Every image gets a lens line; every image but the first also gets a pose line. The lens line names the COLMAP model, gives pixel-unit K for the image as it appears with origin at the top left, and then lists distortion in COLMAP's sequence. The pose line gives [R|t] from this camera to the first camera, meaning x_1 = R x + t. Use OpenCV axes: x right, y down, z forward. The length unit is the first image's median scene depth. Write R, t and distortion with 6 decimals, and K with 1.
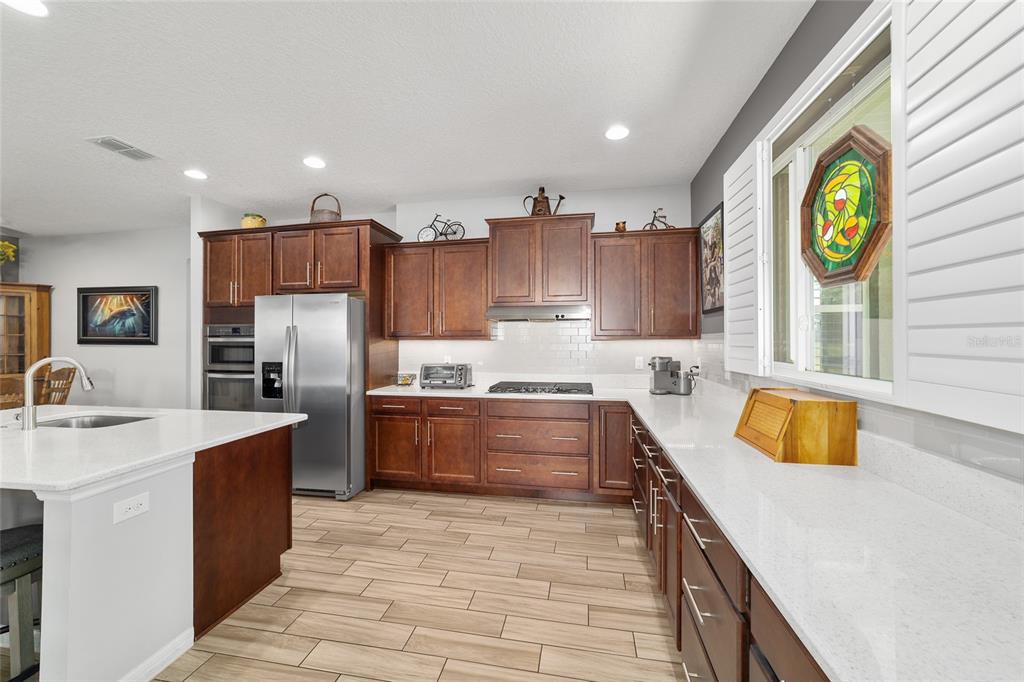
lens RADIAL K [[395.5, 0, 511.2], [0, 395.5, 339.2], [0, 0, 1]] dist [-0.015055, 0.007442]
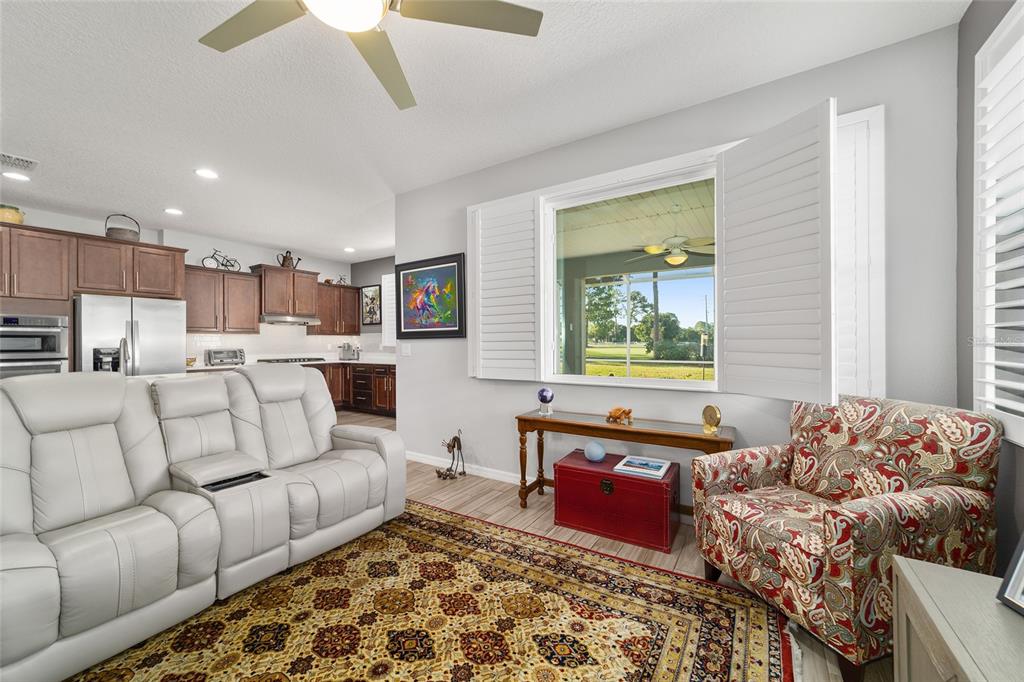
lens RADIAL K [[395.5, 0, 508.9], [0, 395.5, 342.0], [0, 0, 1]] dist [-0.015055, 0.007442]
pose [[0.382268, 0.001853, 0.924050, -1.170420], [-0.000960, 0.999998, -0.001608, 0.034829], [-0.924051, -0.000272, 0.382269, -0.611590]]
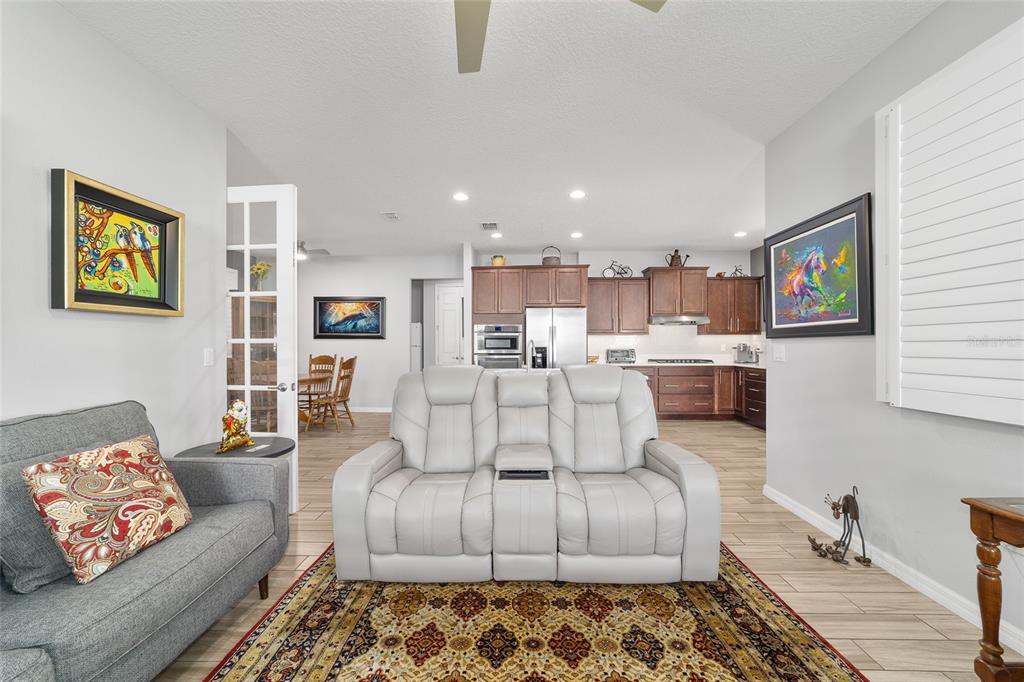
lens RADIAL K [[395.5, 0, 511.3], [0, 395.5, 345.6], [0, 0, 1]] dist [-0.015055, 0.007442]
pose [[0.985876, -0.000830, 0.167472, -0.929132], [-0.000633, 0.999962, 0.008677, 0.033586], [-0.167473, -0.008660, 0.985839, -0.618842]]
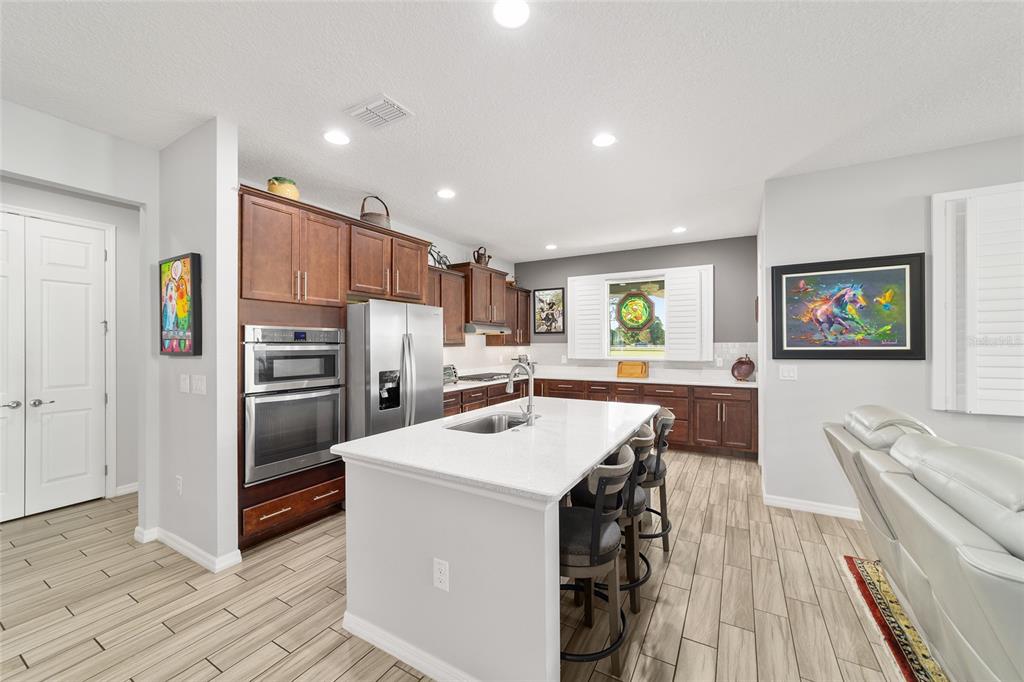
lens RADIAL K [[395.5, 0, 512.7], [0, 395.5, 344.8], [0, 0, 1]] dist [-0.015055, 0.007442]
pose [[0.327738, -0.000539, 0.944769, -1.297256], [-0.002249, 0.999997, 0.001351, -0.006622], [-0.944766, -0.002568, 0.327735, 0.370156]]
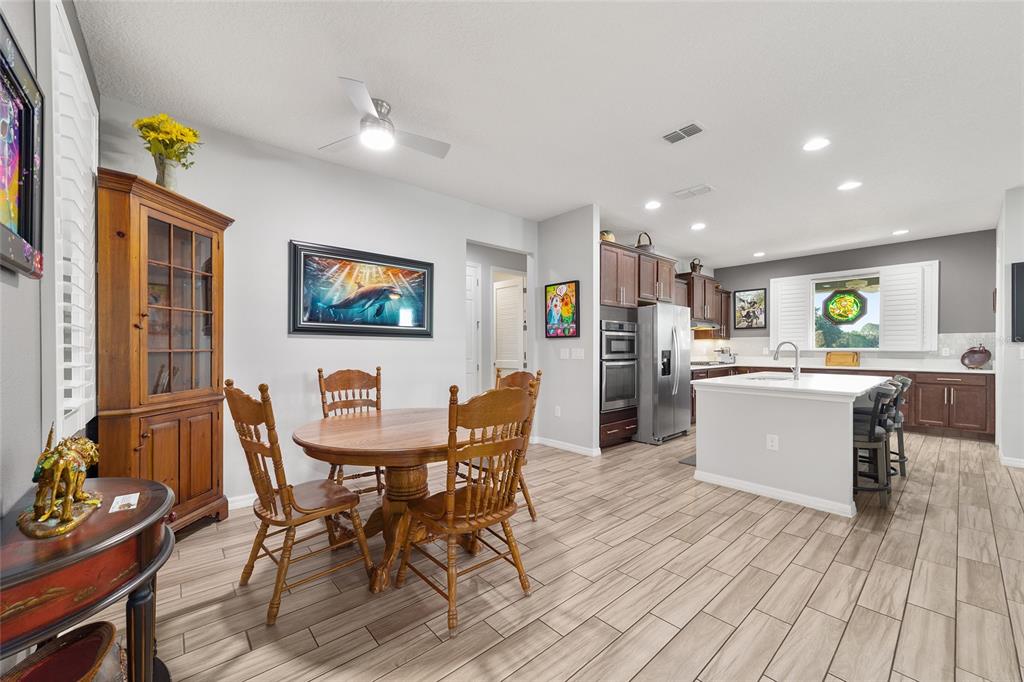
lens RADIAL K [[395.5, 0, 511.0], [0, 395.5, 351.9], [0, 0, 1]] dist [-0.015055, 0.007442]
pose [[0.618741, -0.005819, 0.785573, -1.914498], [-0.003335, 0.999944, 0.010033, 0.046563], [-0.785588, -0.008827, 0.618687, 0.506690]]
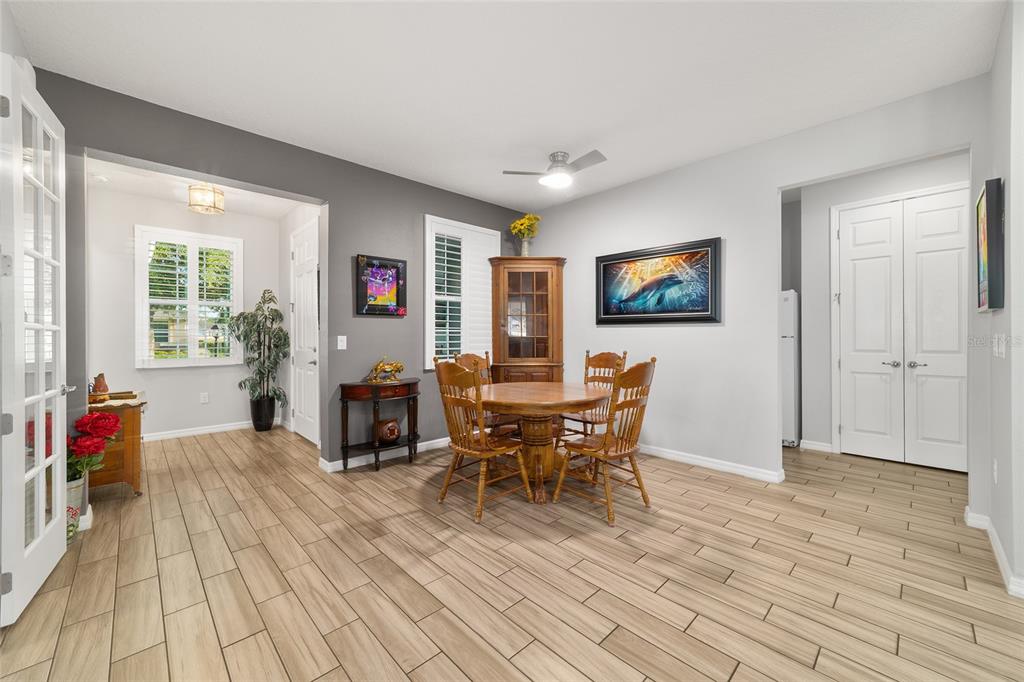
lens RADIAL K [[395.5, 0, 509.7], [0, 395.5, 341.1], [0, 0, 1]] dist [-0.015055, 0.007442]
pose [[0.816598, 0.005806, -0.577178, -1.075375], [0.005223, 0.999834, 0.017447, 0.044599], [0.577183, -0.017262, 0.816432, 0.289820]]
